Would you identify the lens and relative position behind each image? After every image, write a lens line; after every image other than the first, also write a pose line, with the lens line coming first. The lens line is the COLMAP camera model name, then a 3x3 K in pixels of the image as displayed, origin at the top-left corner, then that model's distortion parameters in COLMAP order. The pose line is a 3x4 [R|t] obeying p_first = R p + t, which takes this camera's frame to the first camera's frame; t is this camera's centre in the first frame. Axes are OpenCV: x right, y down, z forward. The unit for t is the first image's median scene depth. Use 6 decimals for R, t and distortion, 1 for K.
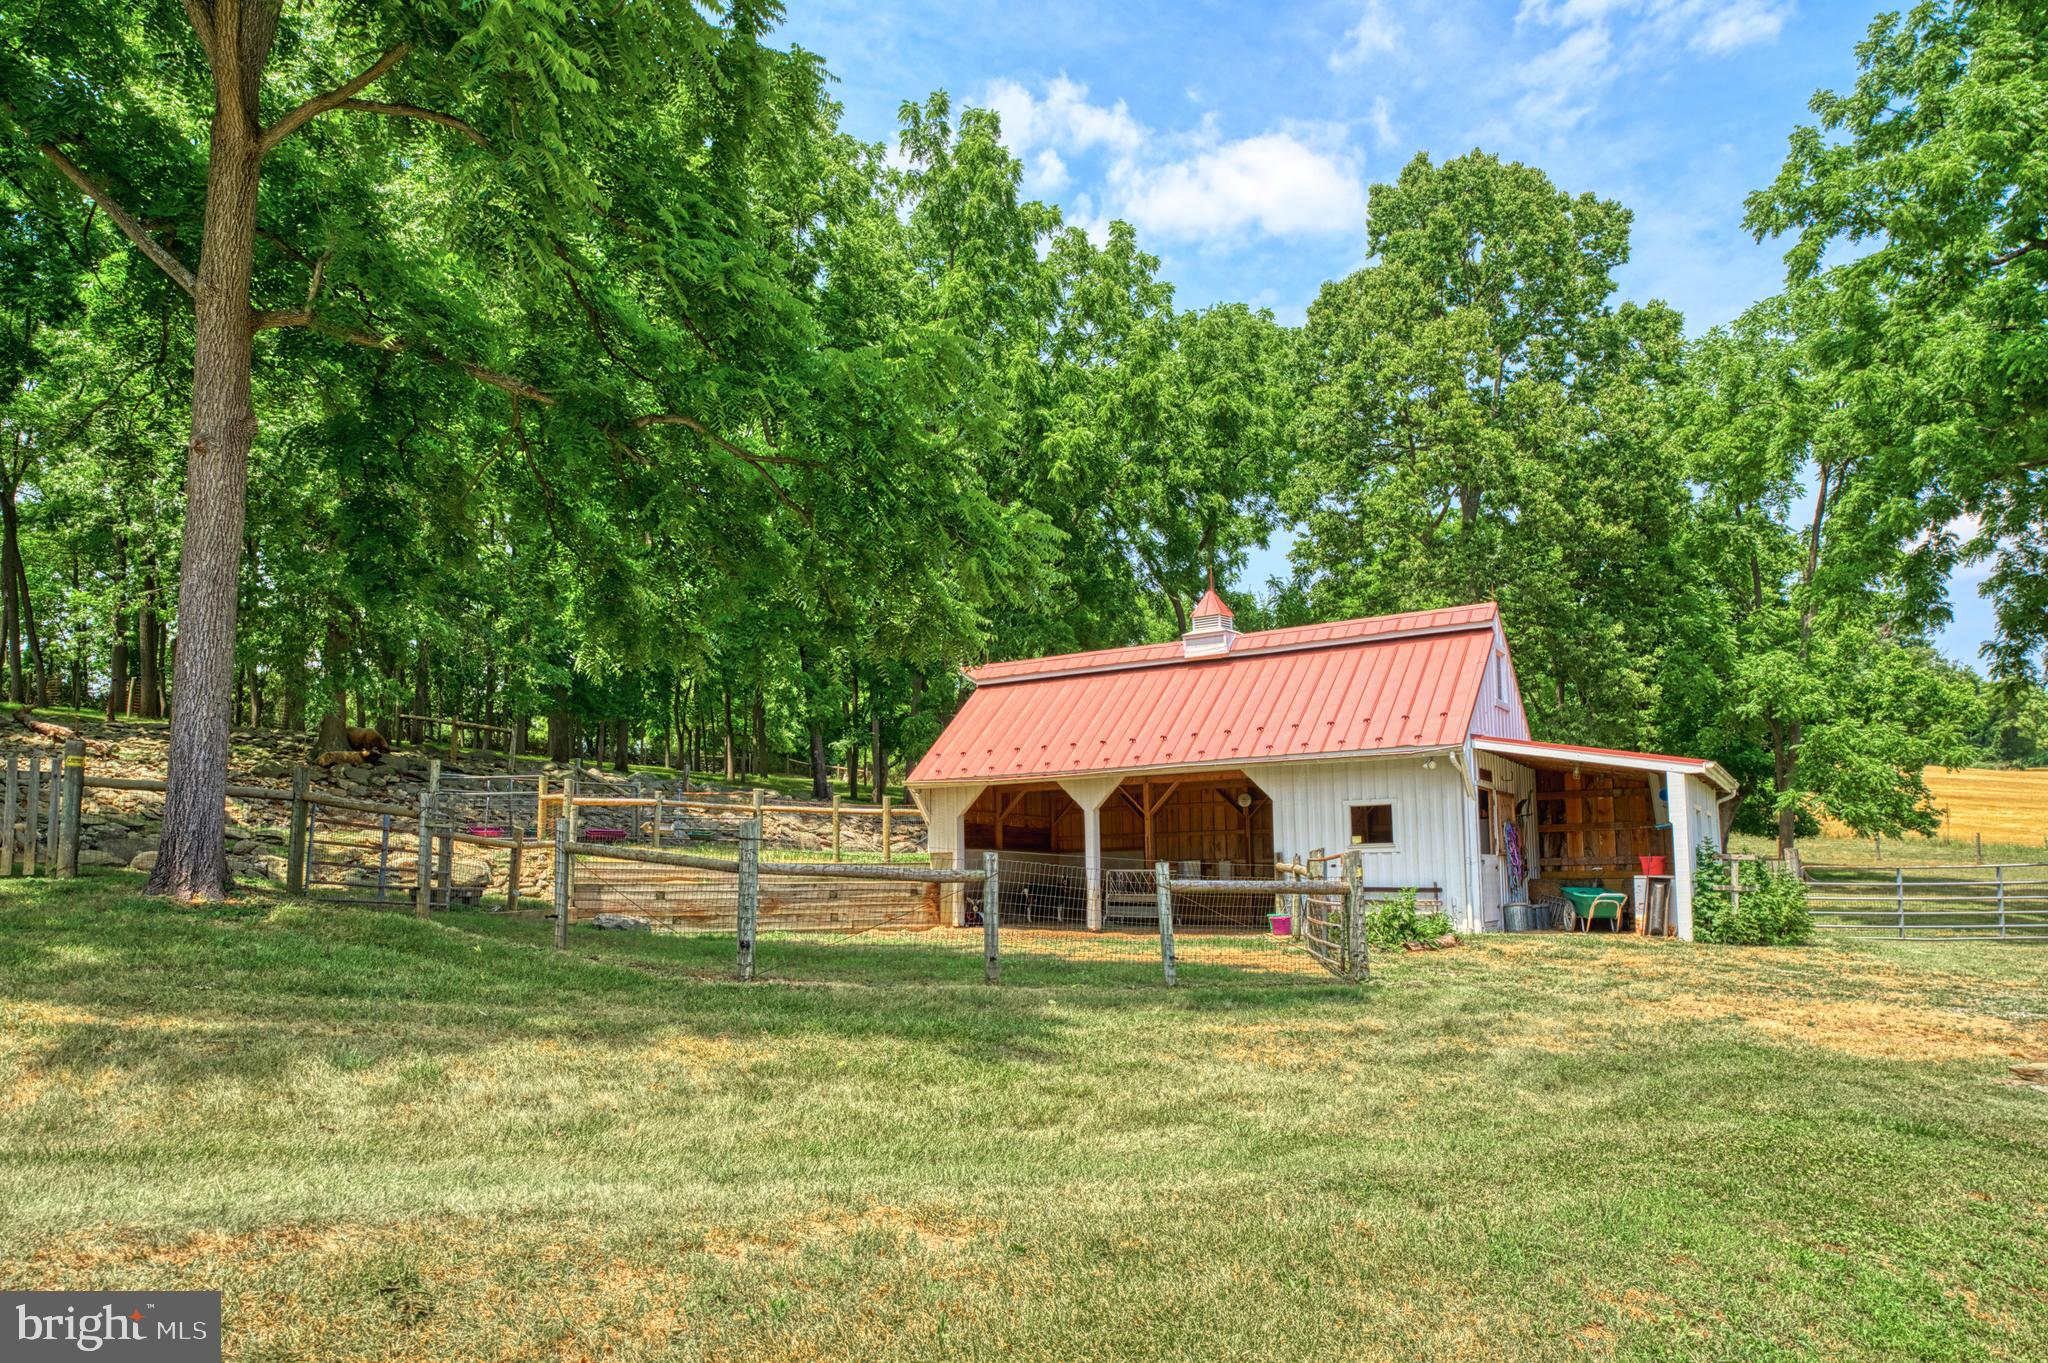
lens RADIAL K [[1284.4, 0, 1021.8], [0, 1284.4, 789.2], [0, 0, 1]] dist [0.000712, -0.000767]
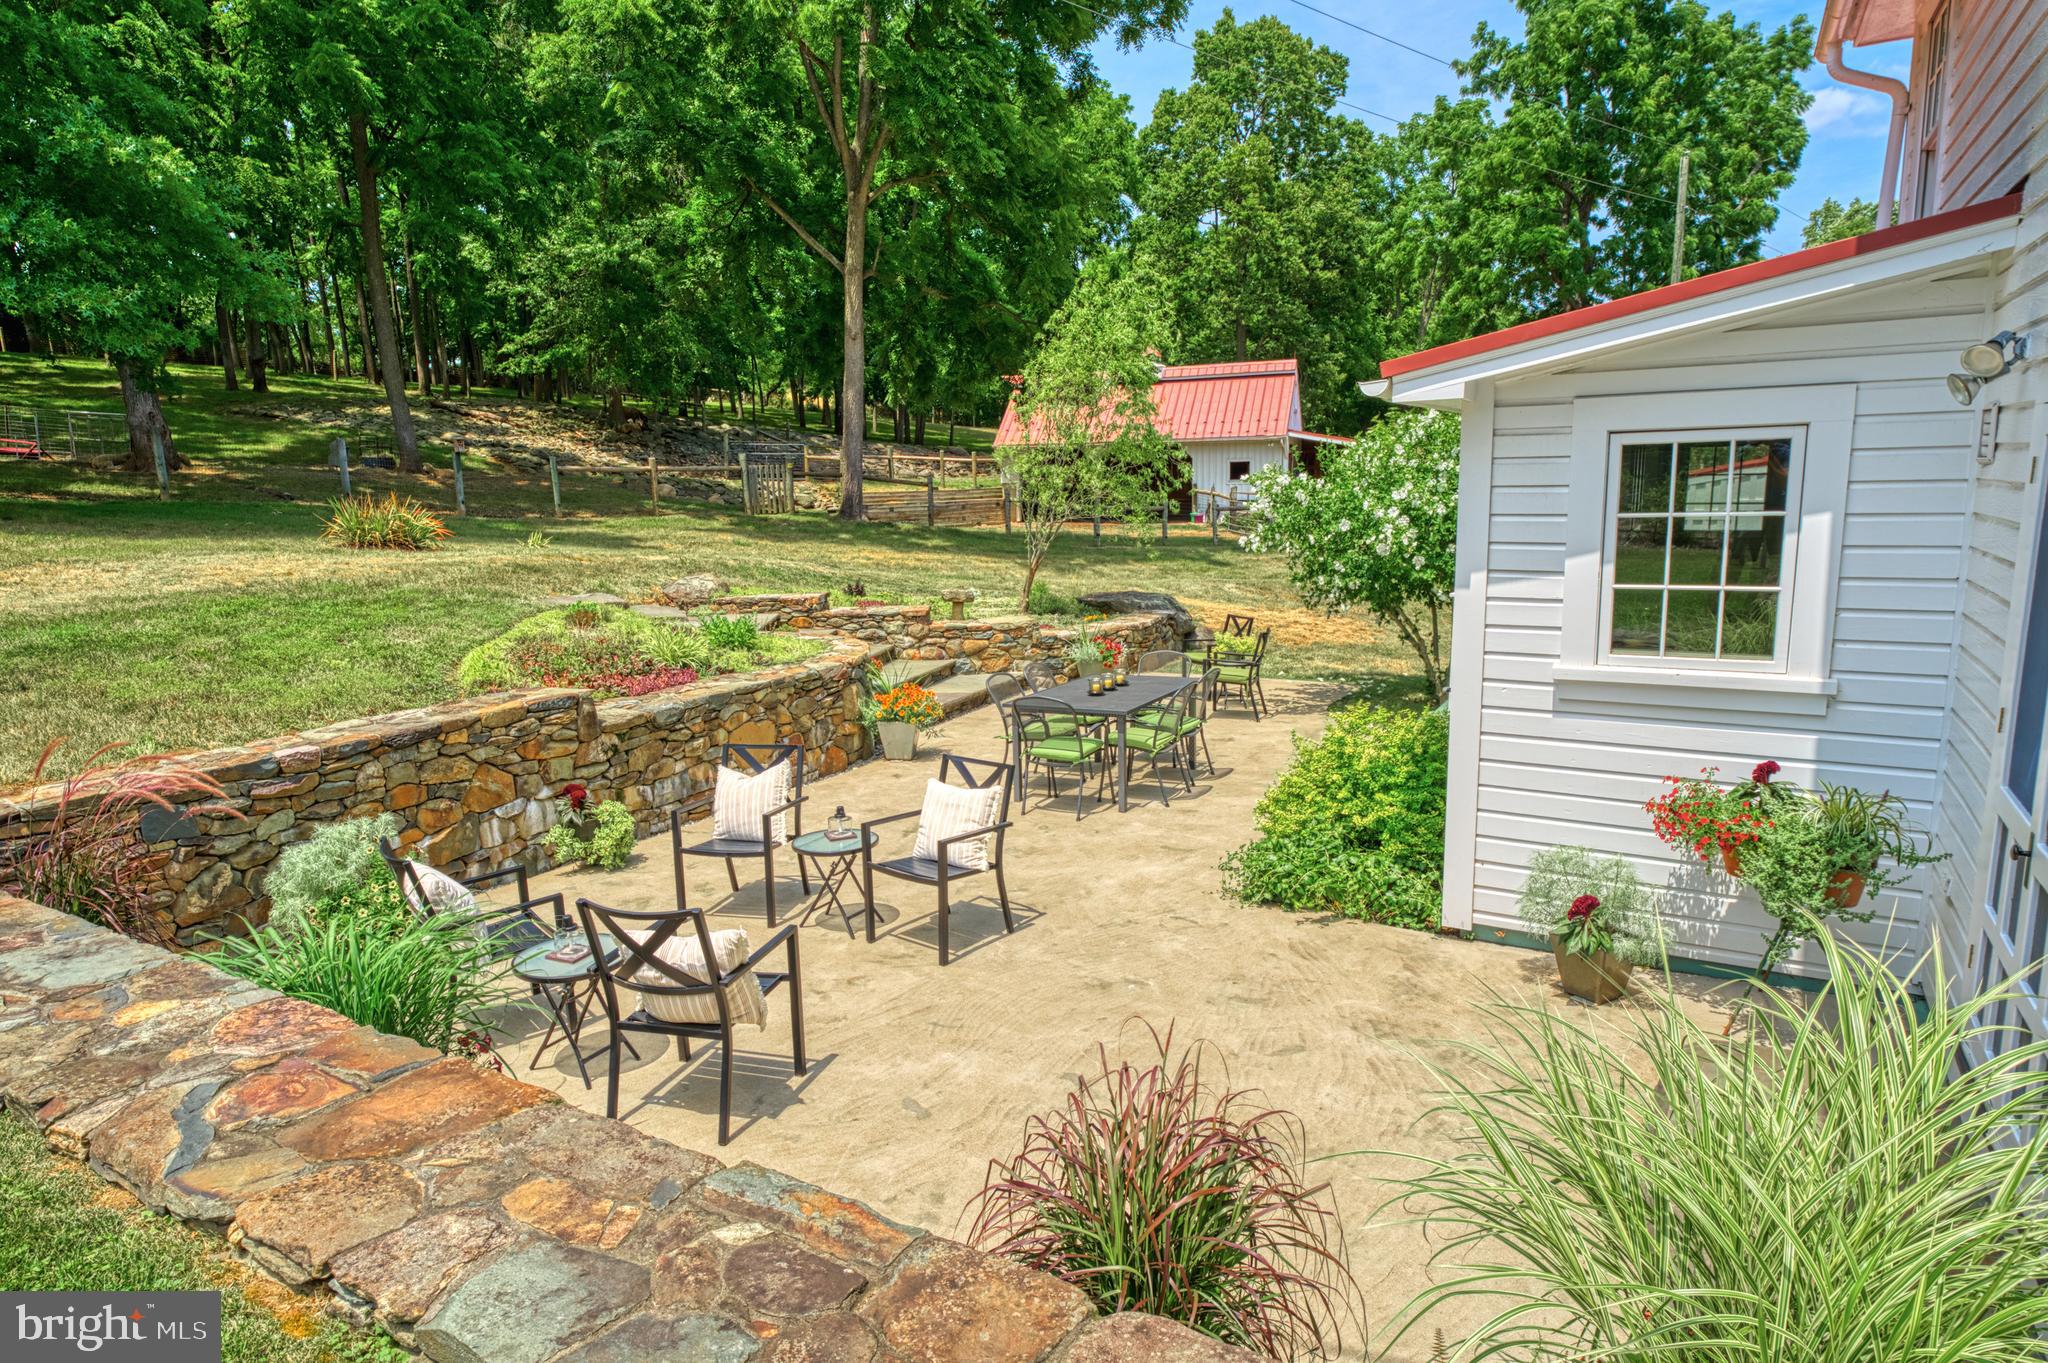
lens RADIAL K [[1169.7, 0, 1024.0], [0, 1169.7, 681.5], [0, 0, 1]] dist [-0.000036, -0.000111]
pose [[0.970879, -0.063812, 0.230918, -0.380571], [0.003024, 0.967061, 0.254525, -0.089556], [-0.239553, -0.246415, 0.939092, -0.579218]]
